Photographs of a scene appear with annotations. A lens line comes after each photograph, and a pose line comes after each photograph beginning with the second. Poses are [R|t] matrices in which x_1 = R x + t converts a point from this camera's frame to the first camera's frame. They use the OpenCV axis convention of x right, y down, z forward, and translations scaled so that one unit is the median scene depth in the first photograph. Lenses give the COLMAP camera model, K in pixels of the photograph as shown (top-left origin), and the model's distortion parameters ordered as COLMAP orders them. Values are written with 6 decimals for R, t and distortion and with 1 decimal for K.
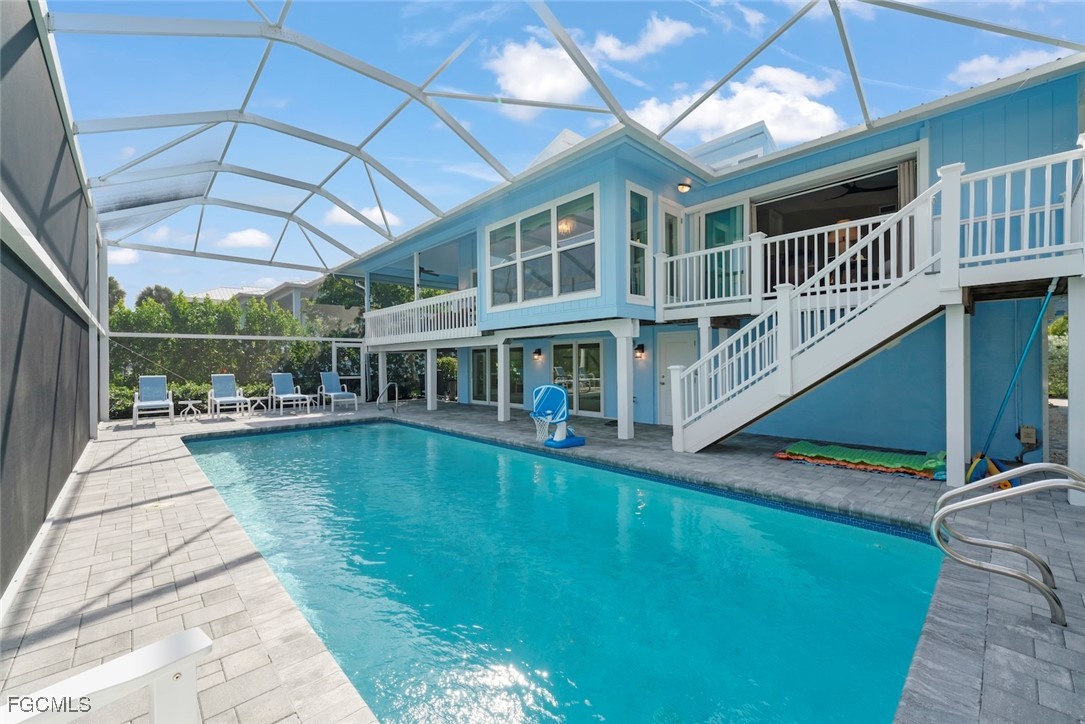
lens RADIAL K [[436.2, 0, 542.5], [0, 436.2, 362.0], [0, 0, 1]] dist [-0.000159, -0.000031]
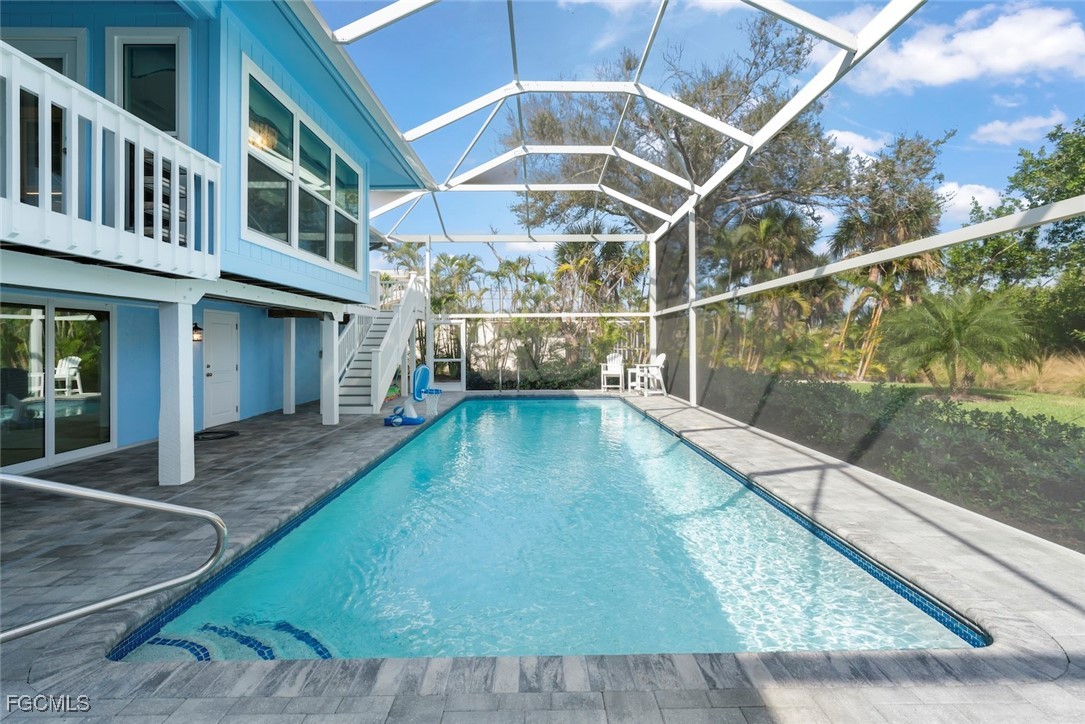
lens RADIAL K [[470.1, 0, 545.4], [0, 470.1, 341.2], [0, 0, 1]] dist [-0.000570, -0.000222]
pose [[-0.735049, 0.021596, 0.677669, -0.671125], [0.015933, 0.999767, -0.014578, 0.008857], [-0.677826, 0.000082, -0.735222, 1.097484]]
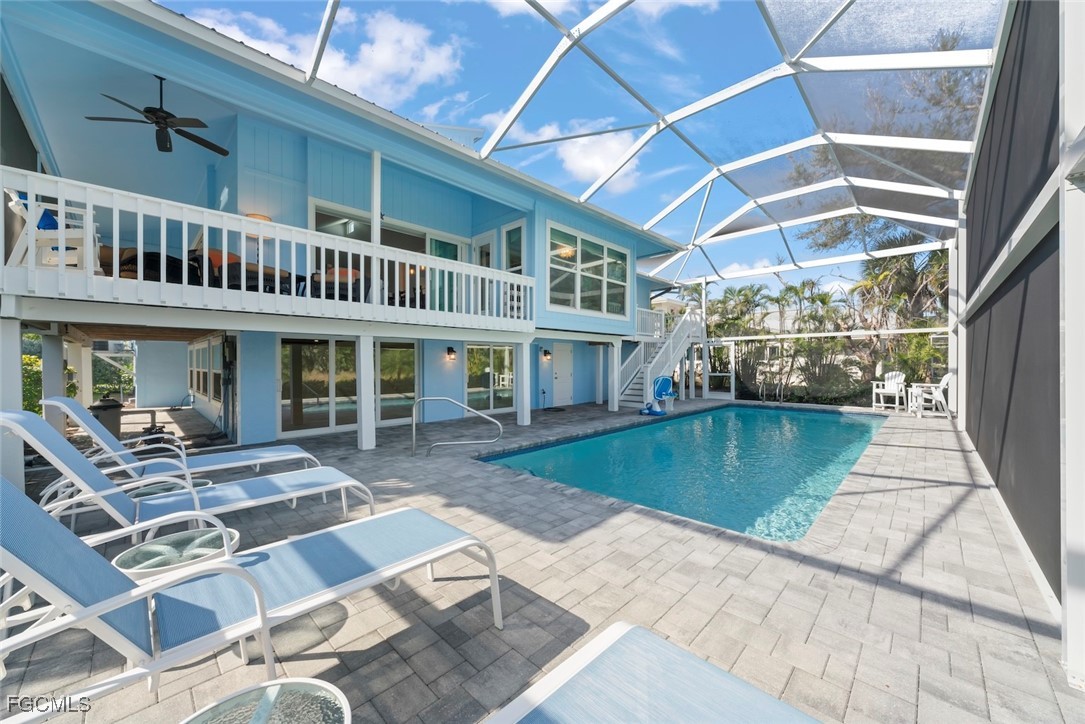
lens RADIAL K [[402.0, 0, 542.5], [0, 402.0, 362.0], [0, 0, 1]] dist [-0.000155, -0.000037]
pose [[-0.044906, 0.014061, 0.998892, -0.954935], [0.003475, 0.999897, -0.013919, 0.012105], [-0.998985, 0.002846, -0.044950, 1.002548]]
